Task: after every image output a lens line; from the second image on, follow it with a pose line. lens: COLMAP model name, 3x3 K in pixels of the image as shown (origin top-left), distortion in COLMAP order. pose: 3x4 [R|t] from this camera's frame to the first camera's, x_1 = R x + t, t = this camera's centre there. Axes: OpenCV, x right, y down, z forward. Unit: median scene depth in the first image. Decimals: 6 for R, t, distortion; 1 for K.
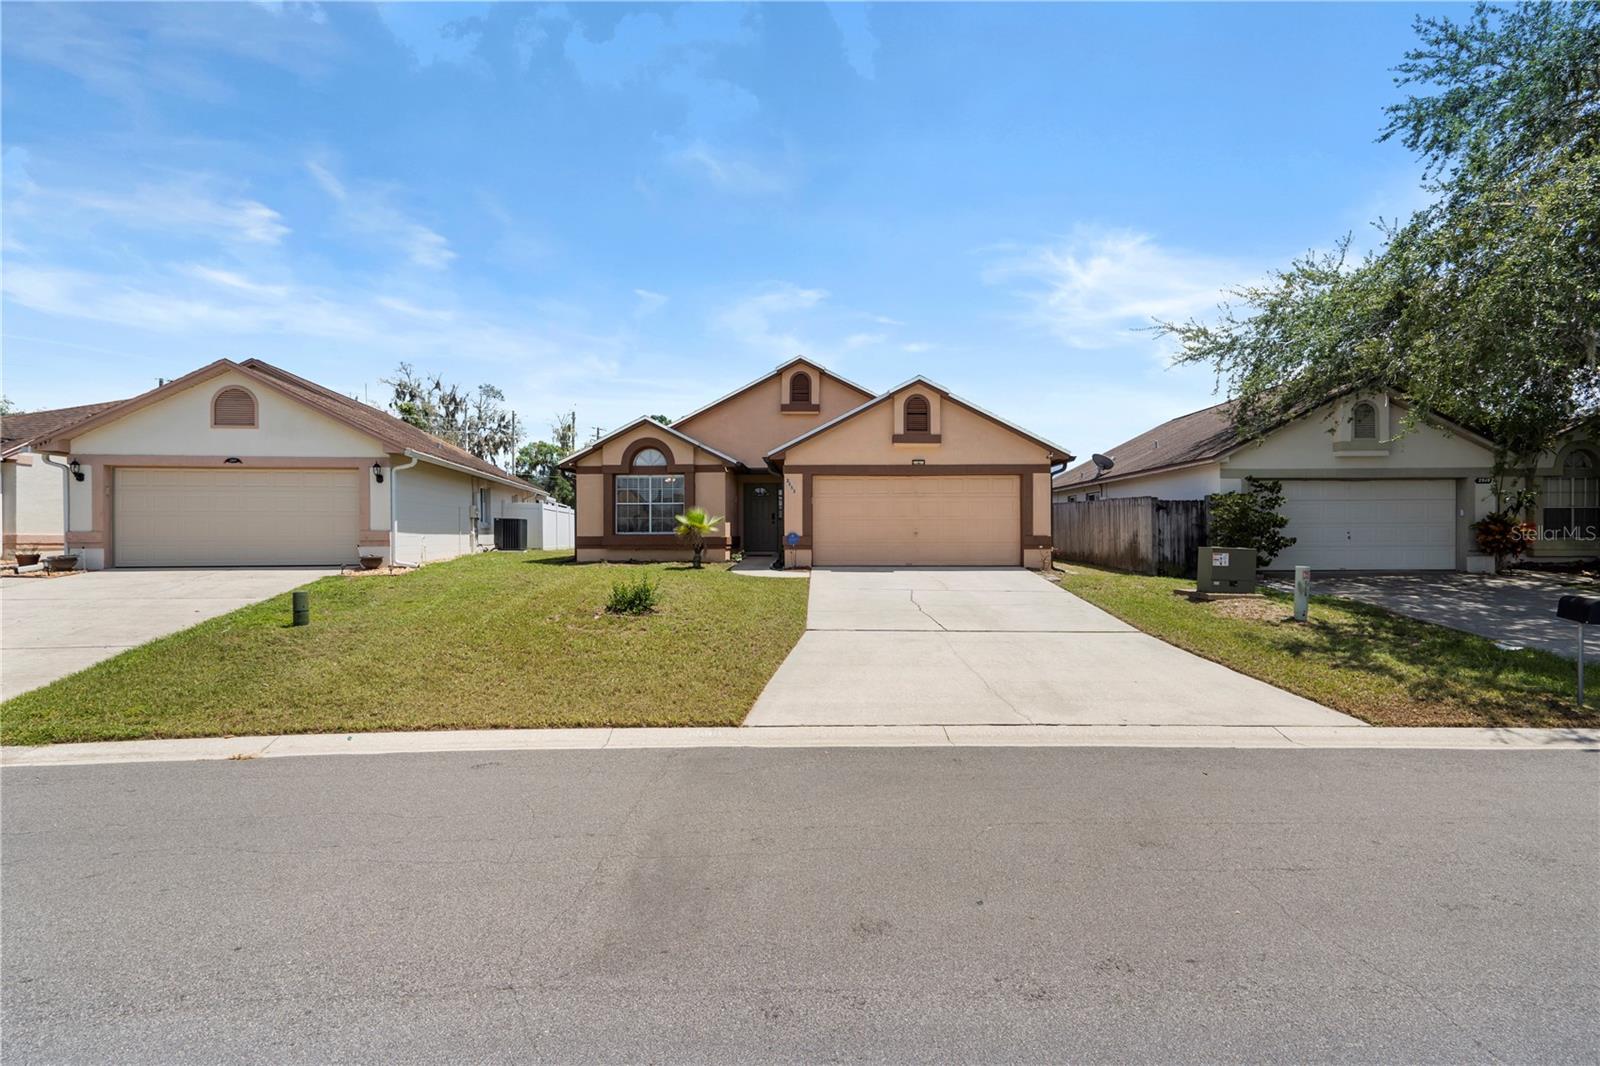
lens RADIAL K [[714.3, 0, 802.0], [0, 714.3, 526.2], [0, 0, 1]] dist [-0.017113, 0.000008]
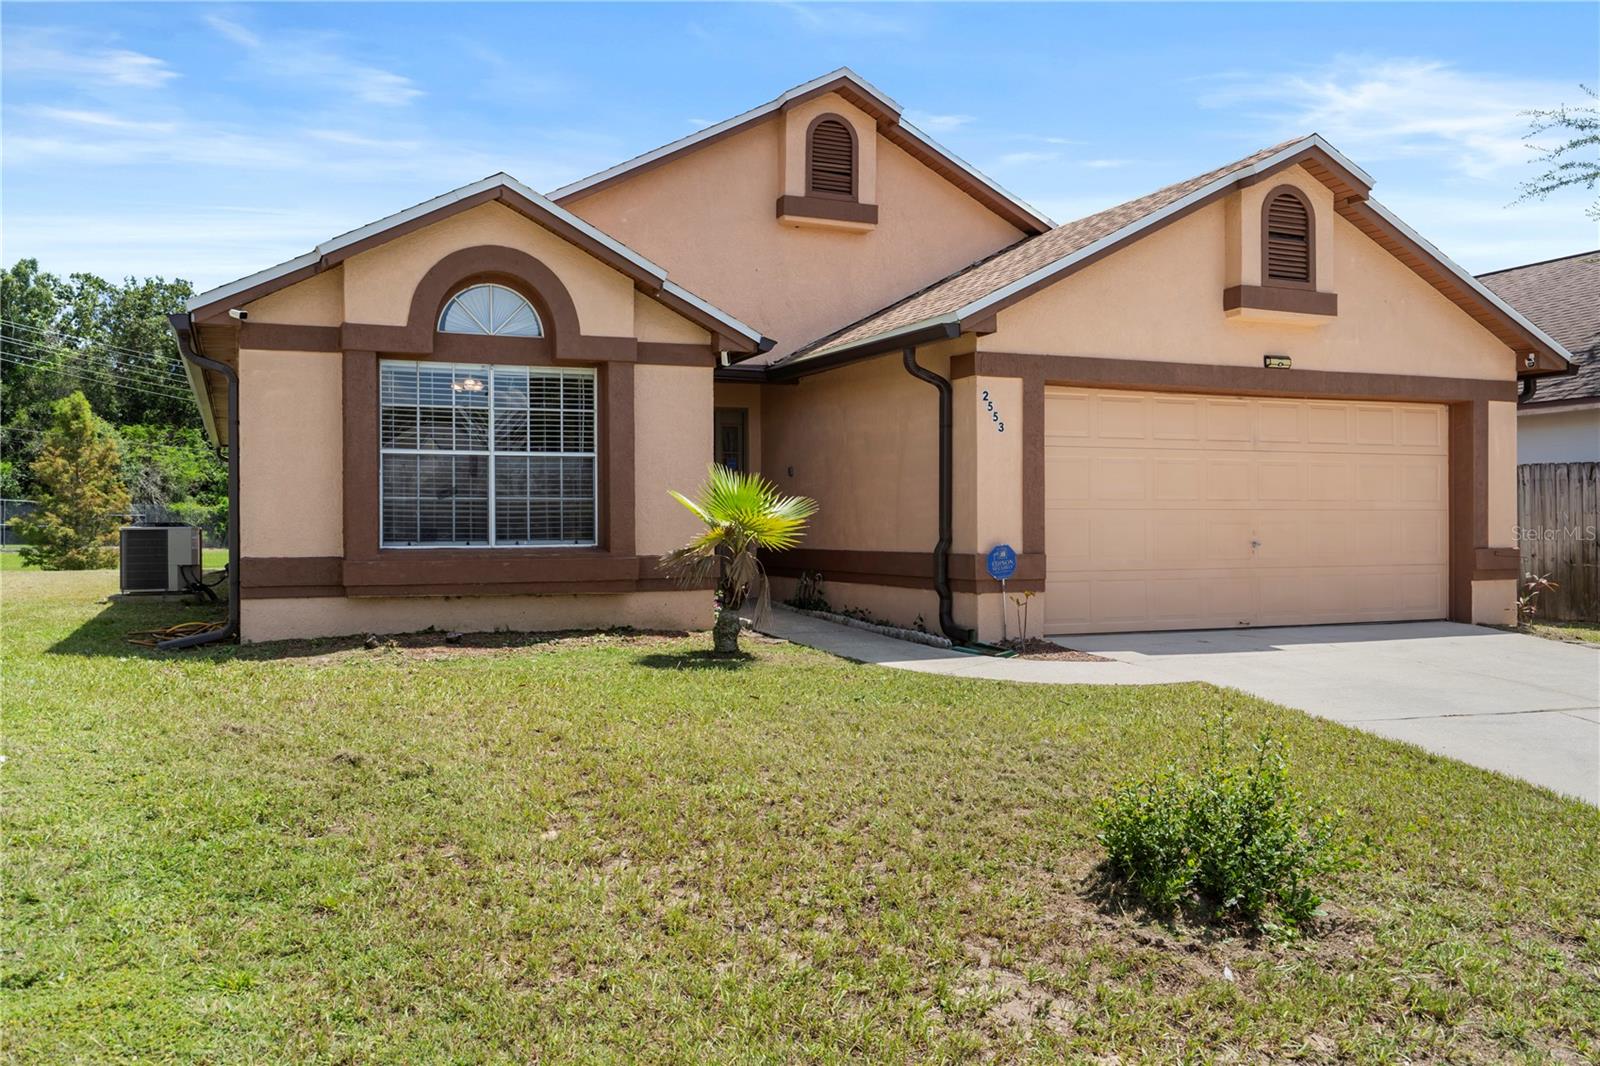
lens RADIAL K [[1294.5, 0, 800.0], [0, 1294.5, 533.0], [0, 0, 1]] dist [-0.005206, -0.001537]
pose [[0.914066, -0.002261, 0.405559, -0.375723], [-0.004088, 0.999882, 0.014787, -0.005808], [-0.405545, -0.015174, 0.913949, 0.478017]]
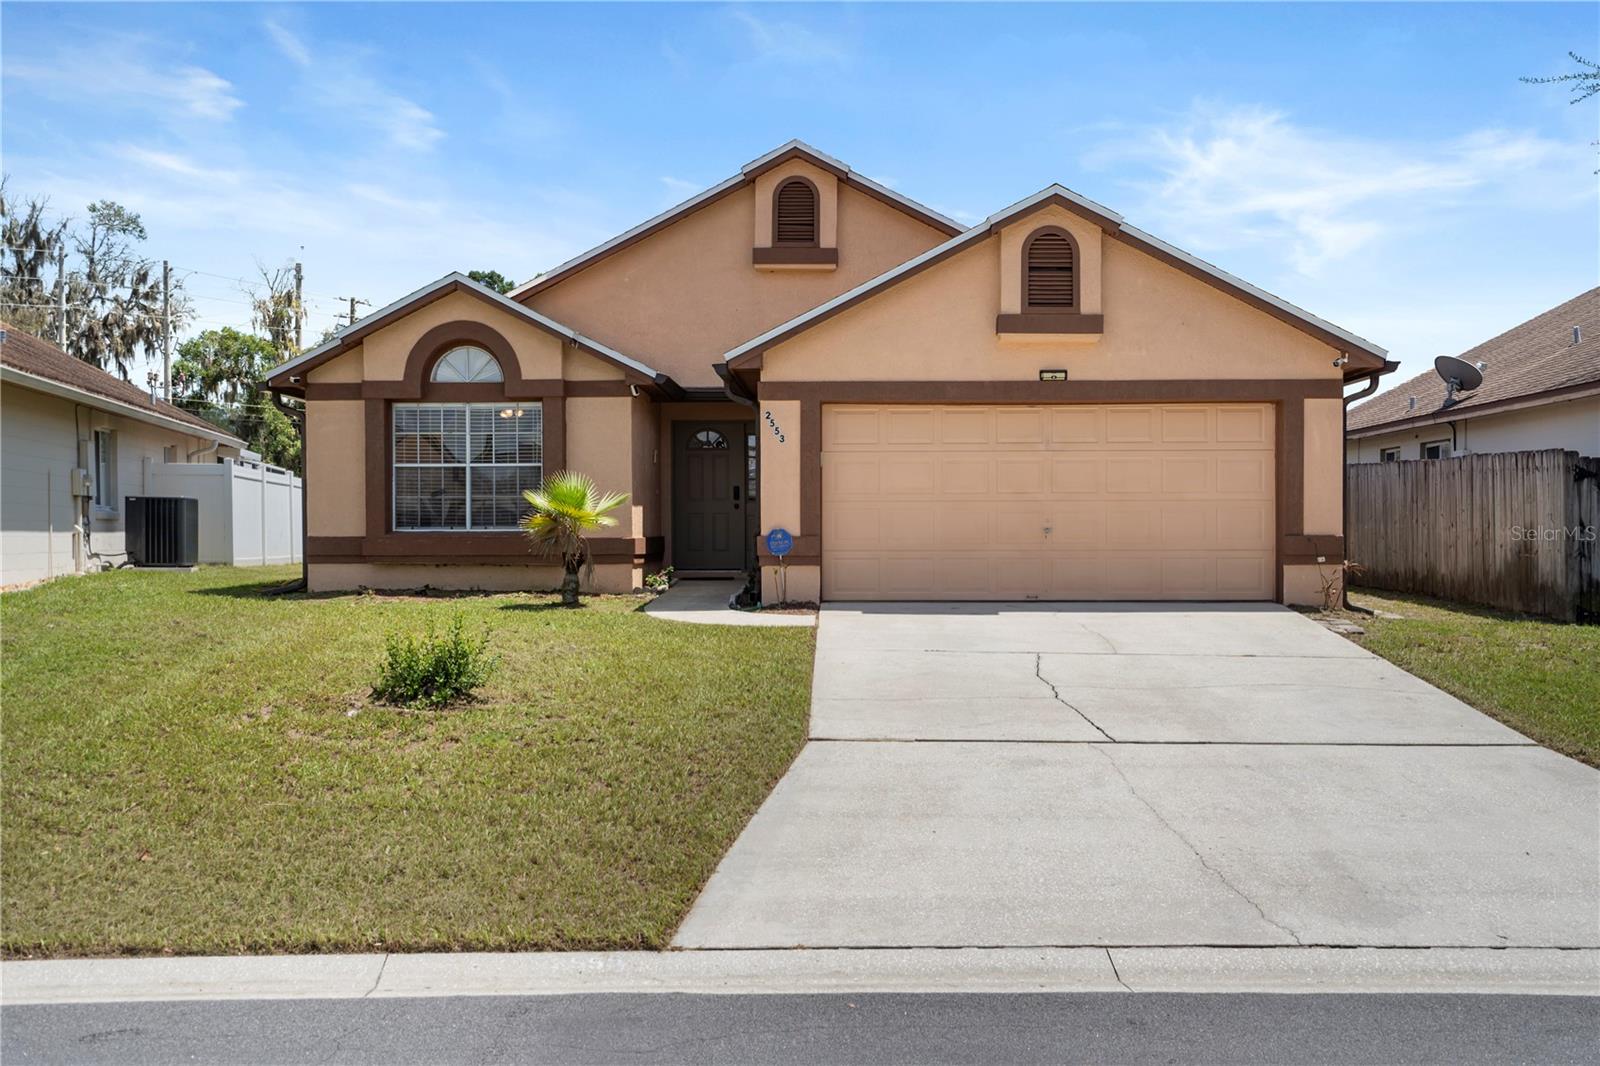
lens RADIAL K [[1570.5, 0, 800.0], [0, 1570.5, 533.0], [0, 0, 1]] dist [0.015391, -0.002676]
pose [[0.999999, 0.000243, 0.001381, -0.001002], [-0.000258, 0.999939, 0.011084, 0.000786], [-0.001378, -0.011085, 0.999938, -0.010823]]
